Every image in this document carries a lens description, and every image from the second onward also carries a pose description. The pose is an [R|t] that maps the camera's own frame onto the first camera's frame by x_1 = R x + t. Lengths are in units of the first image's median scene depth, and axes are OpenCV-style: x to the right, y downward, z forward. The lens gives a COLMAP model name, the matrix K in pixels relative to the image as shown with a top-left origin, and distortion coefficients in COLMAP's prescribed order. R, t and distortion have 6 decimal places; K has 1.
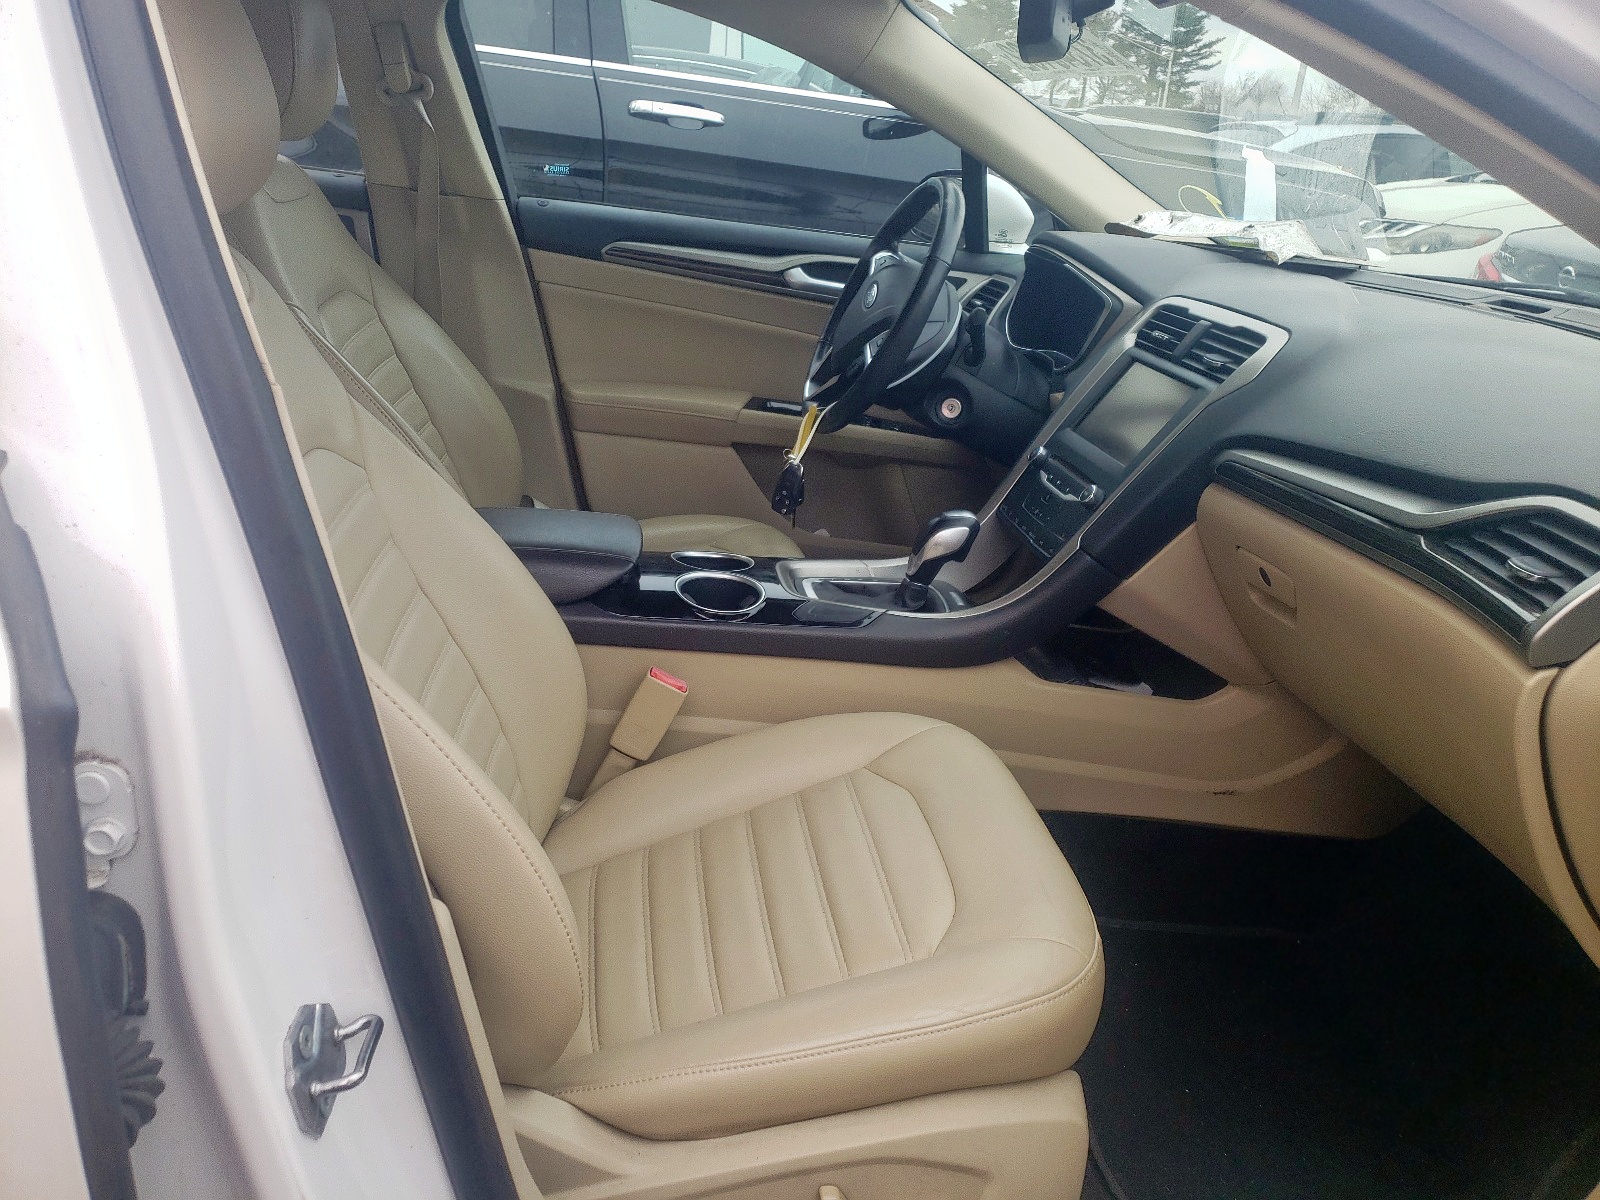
lens RADIAL K [[1248.4, 0, 800.0], [0, 1248.4, 600.0], [0, 0, 1]] dist [0.030918, -0.002319]
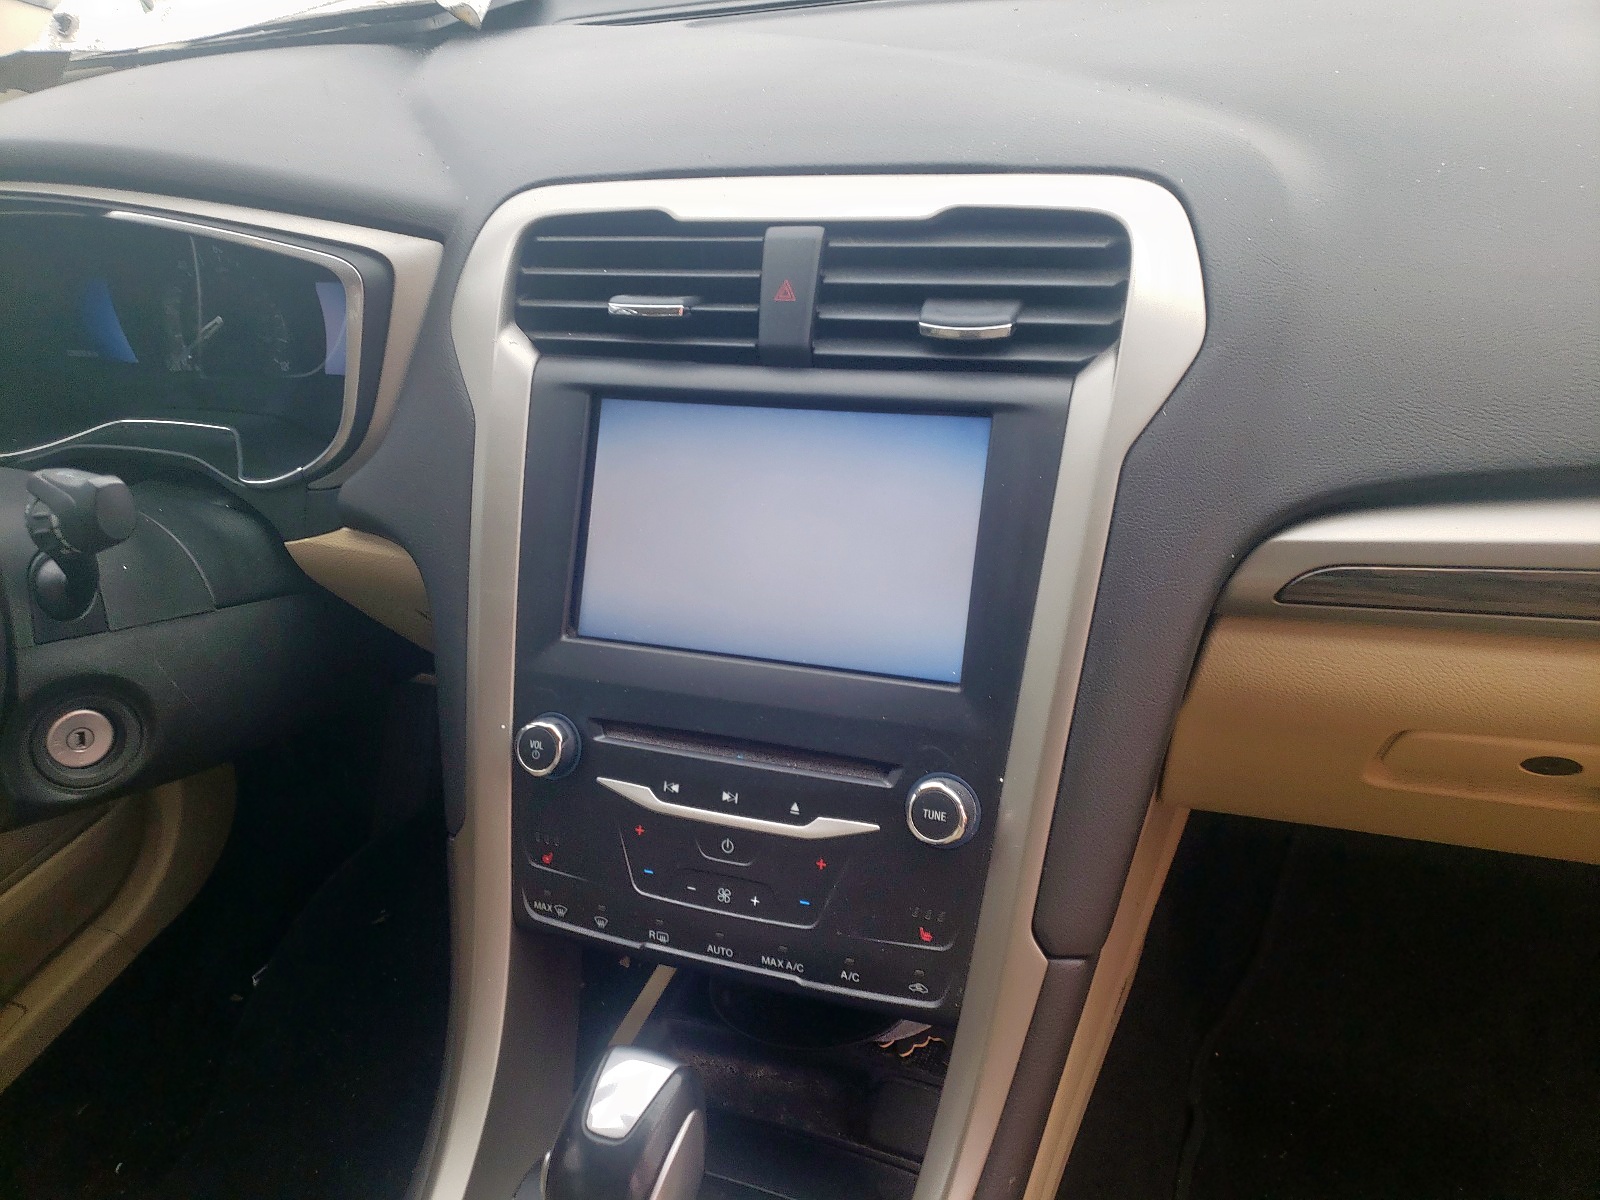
lens RADIAL K [[1248.4, 0, 800.0], [0, 1248.4, 600.0], [0, 0, 1]] dist [0.030918, -0.002319]
pose [[0.469687, -0.635210, 0.613108, 0.029076], [0.471875, 0.767583, 0.433763, -0.275001], [-0.746143, 0.085578, 0.660263, 0.710665]]
